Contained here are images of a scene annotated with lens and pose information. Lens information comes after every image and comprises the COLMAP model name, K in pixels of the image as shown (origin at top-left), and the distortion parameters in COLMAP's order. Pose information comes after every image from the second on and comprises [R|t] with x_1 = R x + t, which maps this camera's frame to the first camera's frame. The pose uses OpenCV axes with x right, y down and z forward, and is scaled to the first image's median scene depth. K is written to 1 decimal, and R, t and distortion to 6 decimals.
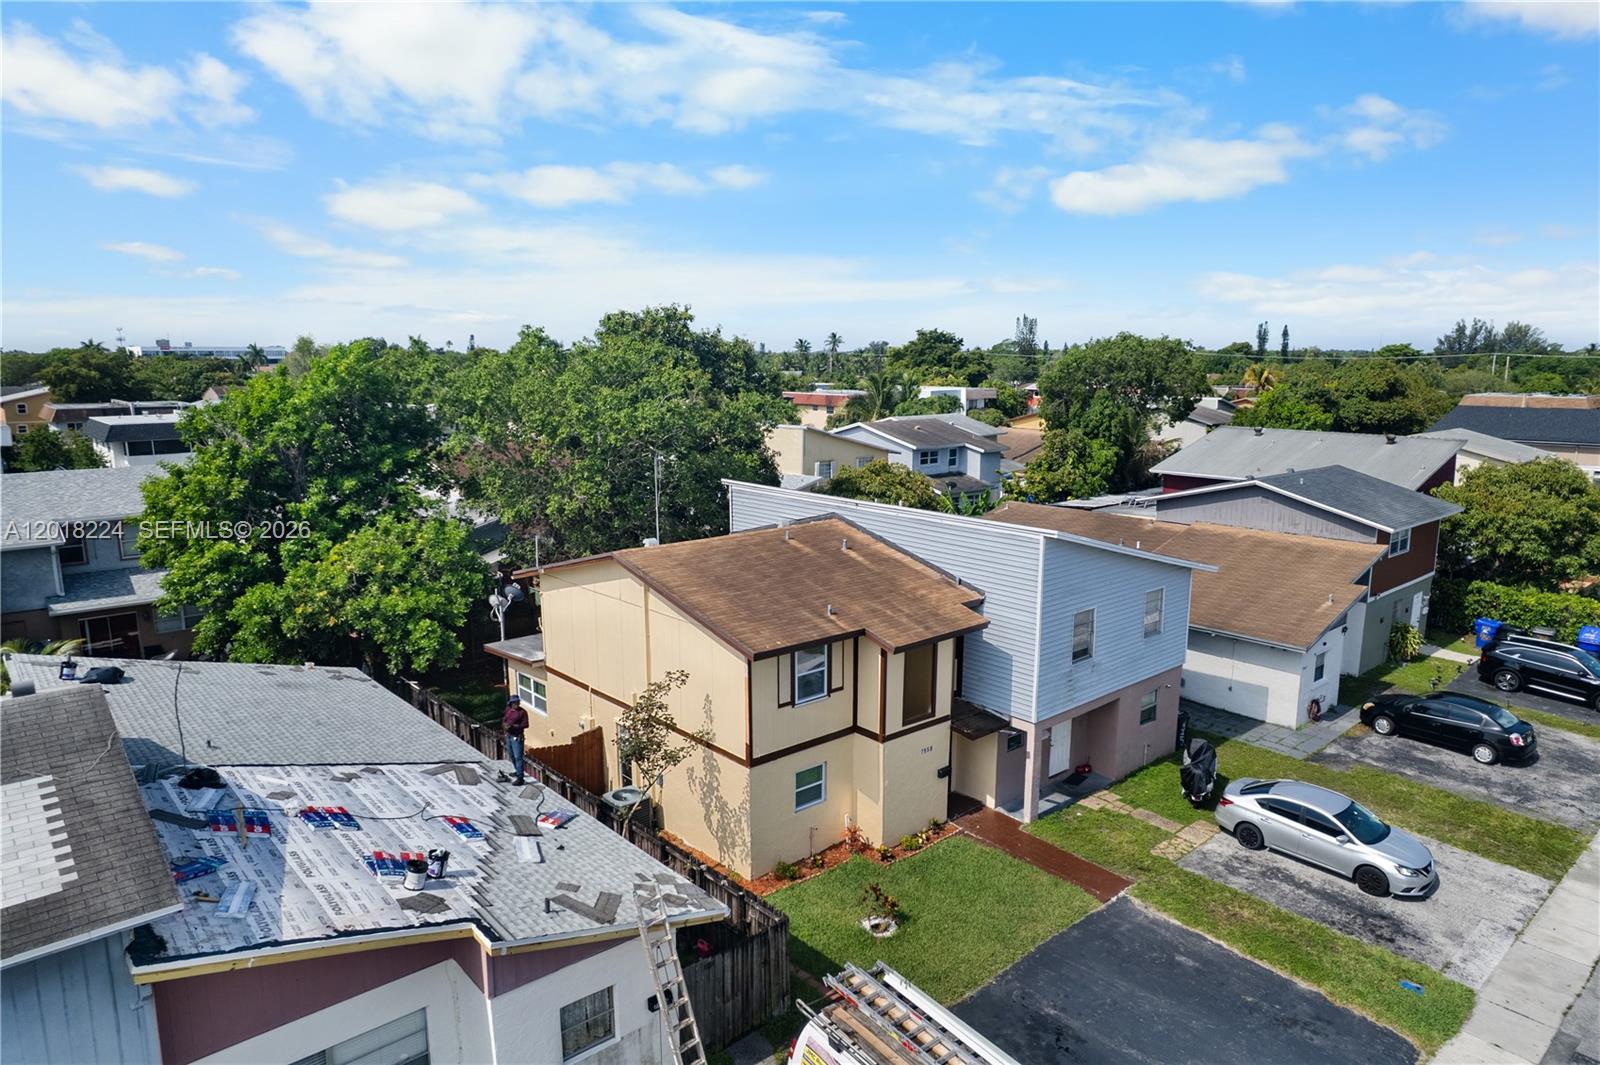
lens RADIAL K [[1022.1, 0, 800.6], [0, 1022.1, 540.8], [0, 0, 1]] dist [-0.071663, 0.061021]
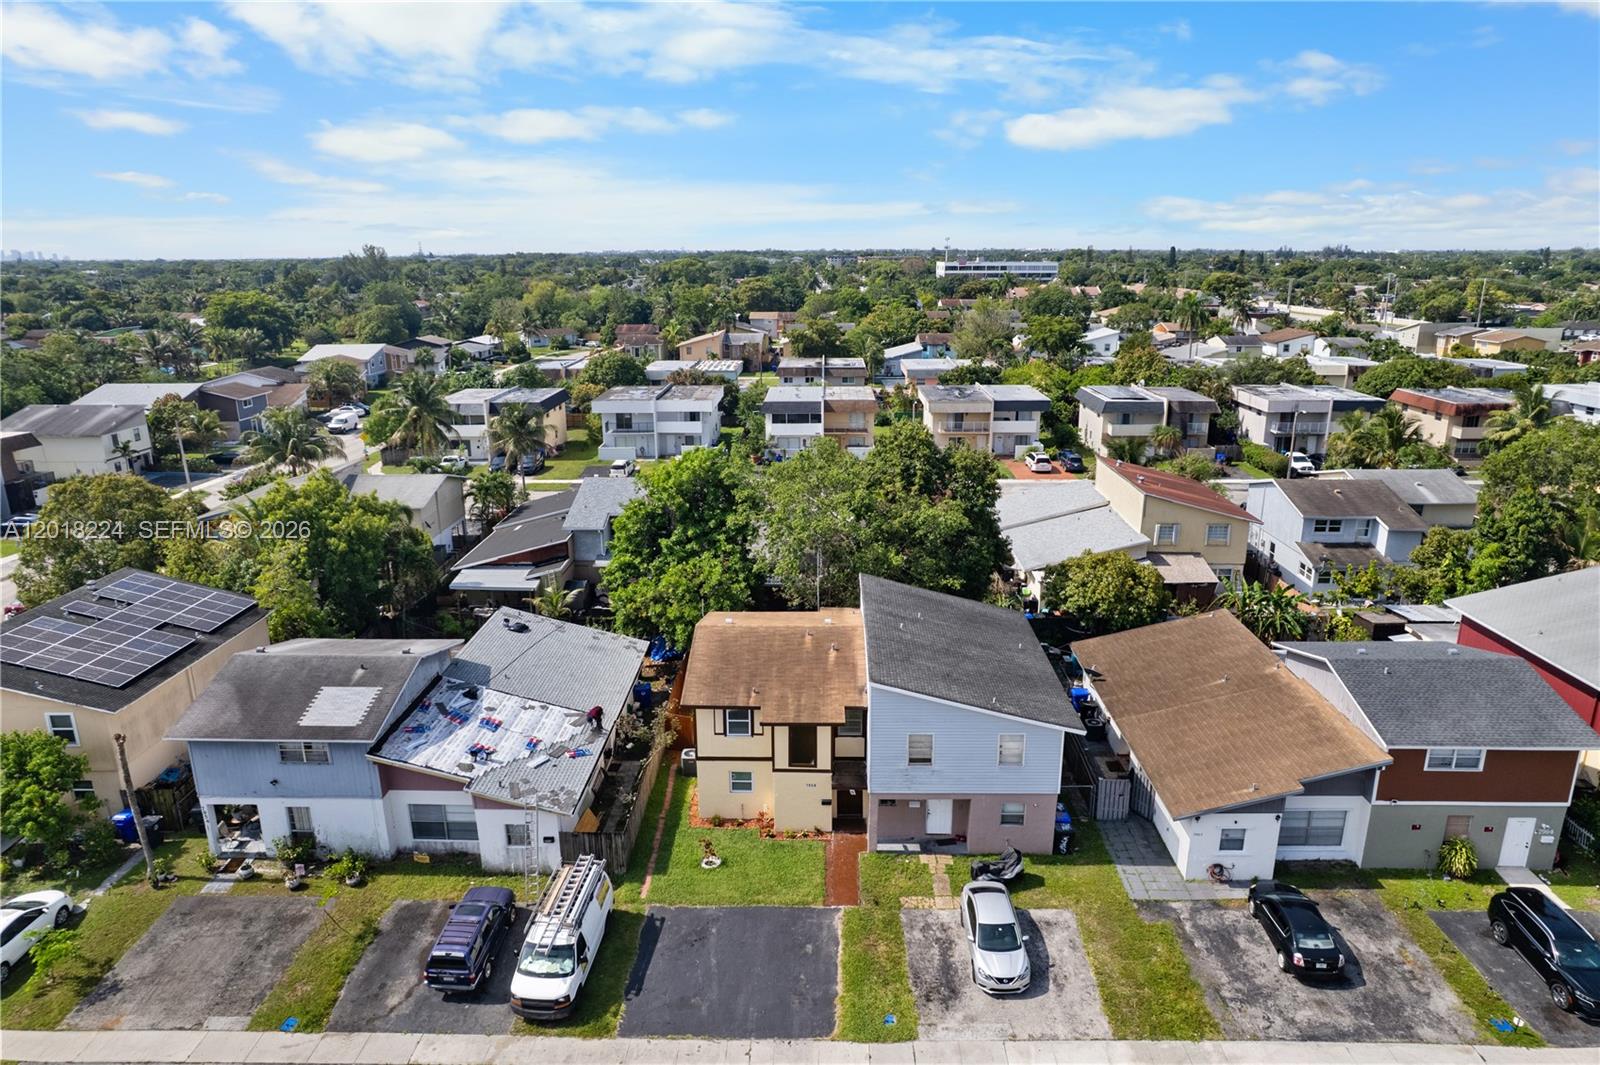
lens RADIAL K [[1022.1, 0, 800.6], [0, 1022.1, 540.8], [0, 0, 1]] dist [-0.071663, 0.061021]
pose [[0.733020, 0.182099, -0.655379, 1.125226], [-0.116390, 0.982868, 0.142914, -0.420778], [0.670176, -0.028479, 0.741656, -0.229636]]
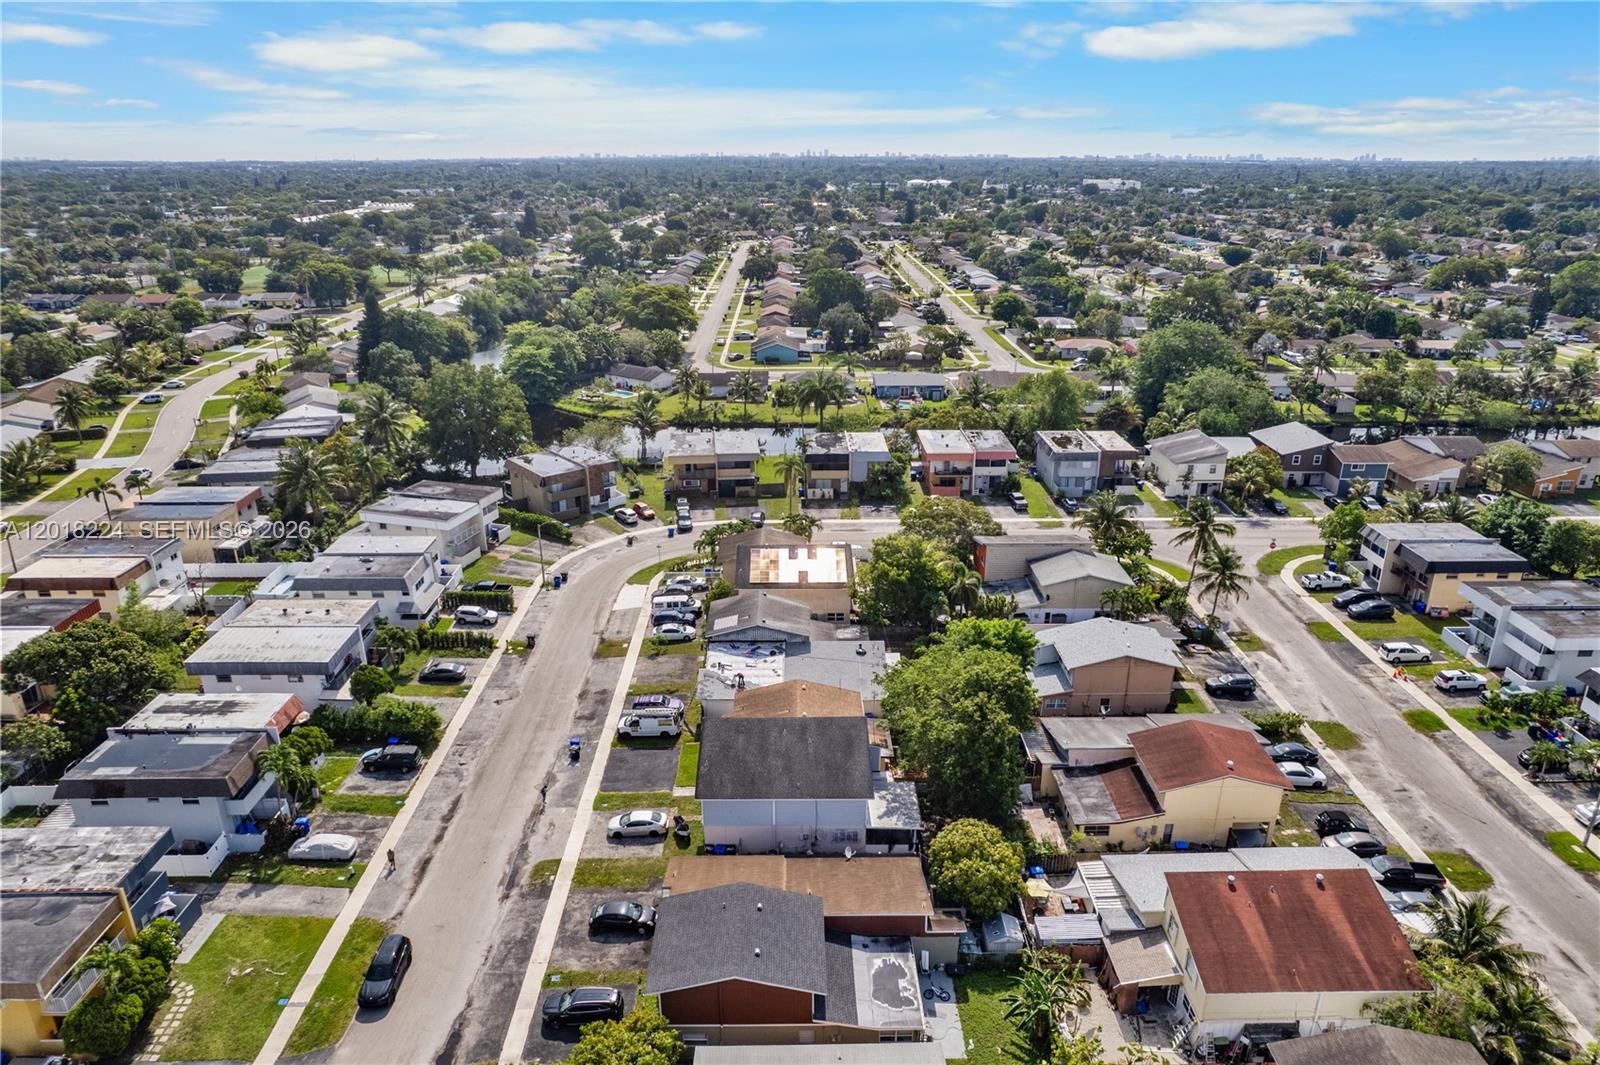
lens RADIAL K [[1022.1, 0, 800.6], [0, 1022.1, 540.8], [0, 0, 1]] dist [-0.071663, 0.061021]
pose [[-0.651739, 0.271975, -0.708001, 2.238956], [-0.137355, 0.875732, 0.462847, -2.123978], [0.745902, 0.398903, -0.533391, 2.823922]]
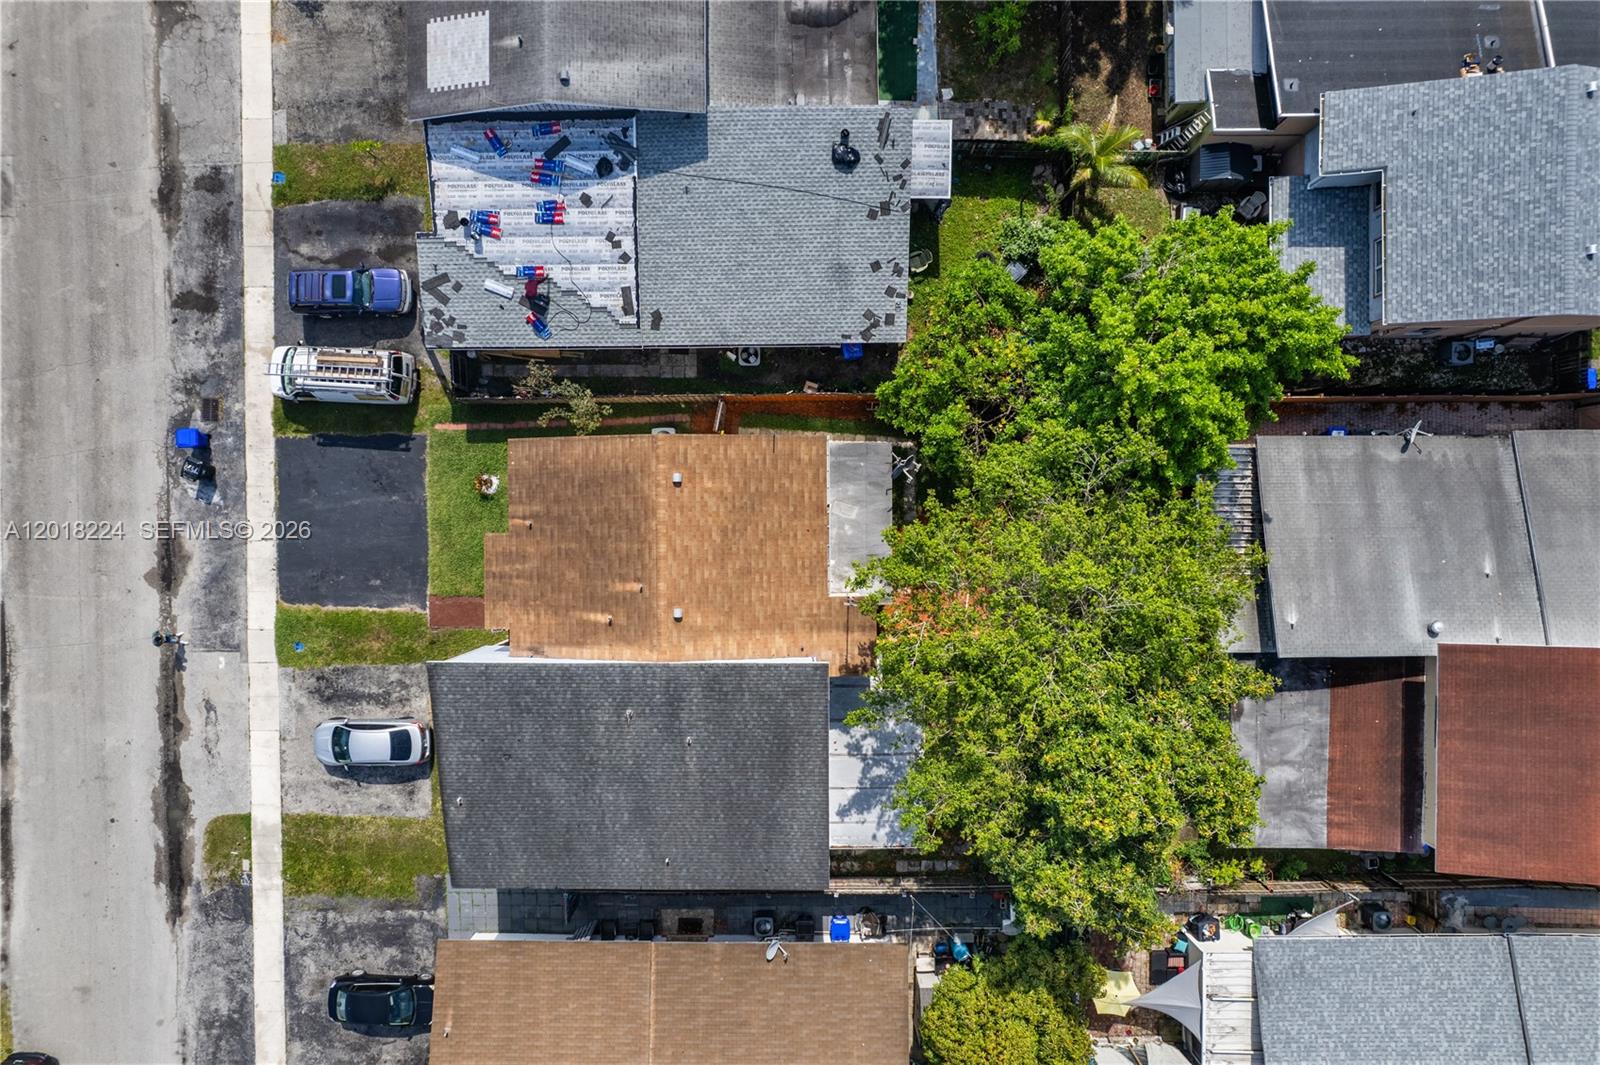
lens RADIAL K [[1022.1, 0, 800.6], [0, 1022.1, 540.8], [0, 0, 1]] dist [-0.071663, 0.061021]
pose [[-0.655274, 0.755254, 0.014438, -0.268958], [-0.134299, -0.135287, 0.981662, -1.395611], [0.743357, 0.641319, 0.190080, 1.015300]]
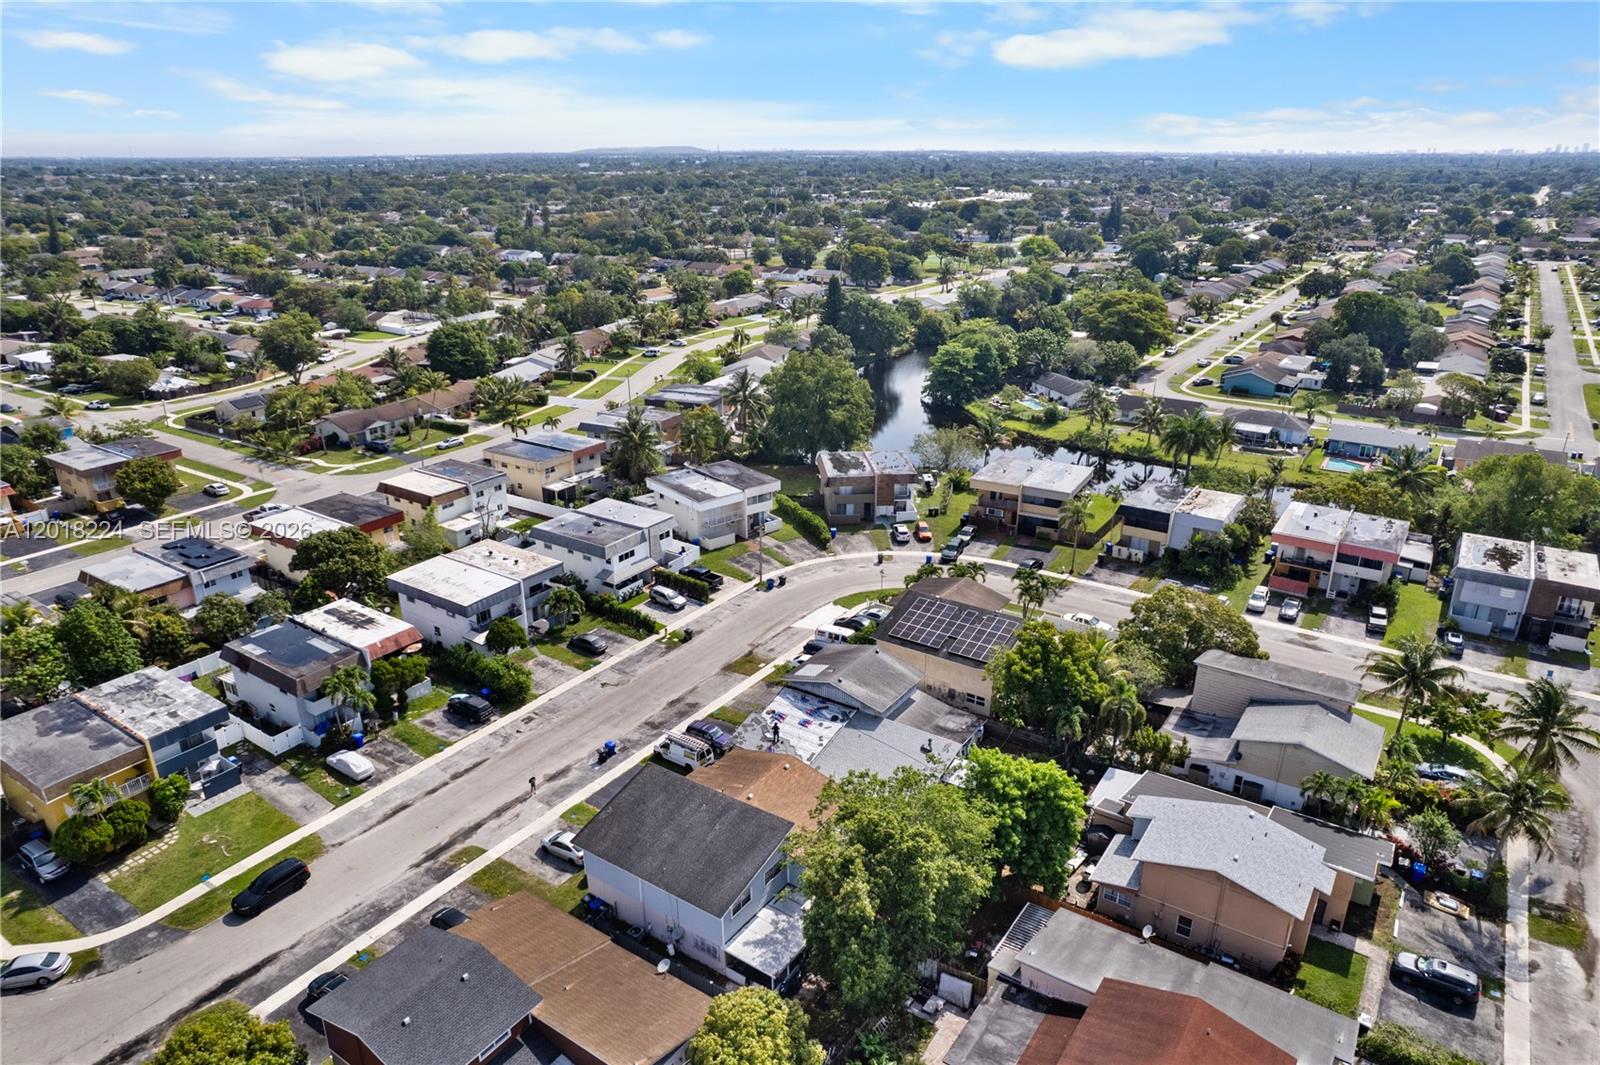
lens RADIAL K [[1022.1, 0, 800.6], [0, 1022.1, 540.8], [0, 0, 1]] dist [-0.071663, 0.061021]
pose [[-0.968464, 0.093997, -0.230742, 0.412818], [-0.041265, 0.852803, 0.520599, -2.214441], [0.245712, 0.513703, -0.822031, 3.337326]]
